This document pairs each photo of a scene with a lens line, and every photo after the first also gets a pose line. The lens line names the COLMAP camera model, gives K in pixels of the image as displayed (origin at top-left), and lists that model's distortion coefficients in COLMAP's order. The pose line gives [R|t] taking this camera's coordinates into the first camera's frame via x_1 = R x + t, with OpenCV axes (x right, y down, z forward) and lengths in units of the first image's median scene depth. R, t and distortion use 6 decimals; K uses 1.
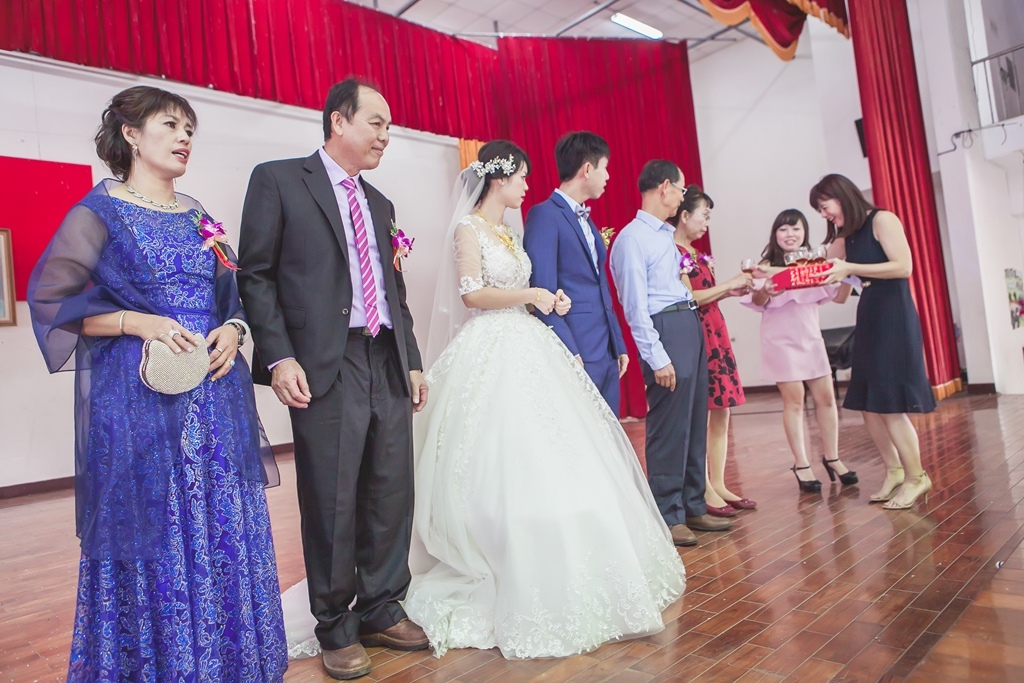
lens RADIAL K [[606.1, 0, 513.1], [0, 606.1, 358.7], [0, 0, 1]] dist [-0.040502, 0.000138]
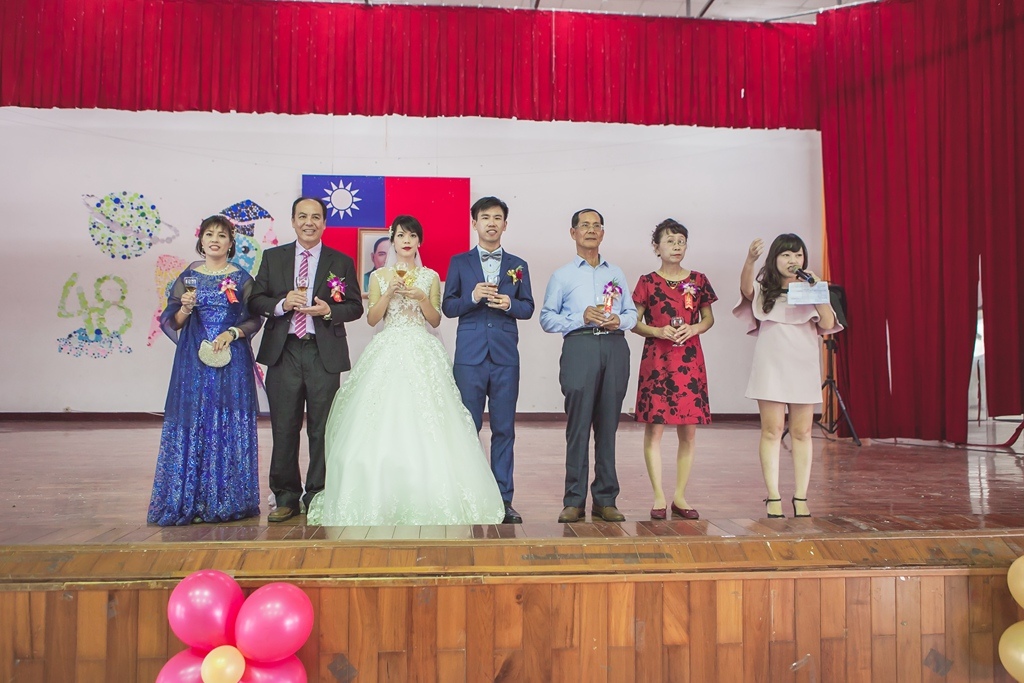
lens RADIAL K [[606.1, 0, 513.1], [0, 606.1, 358.7], [0, 0, 1]] dist [-0.040502, 0.000138]
pose [[0.802762, 0.099902, -0.587872, 0.688235], [-0.082685, 0.994991, 0.056177, -0.068305], [0.590539, 0.003511, 0.807001, -0.041480]]
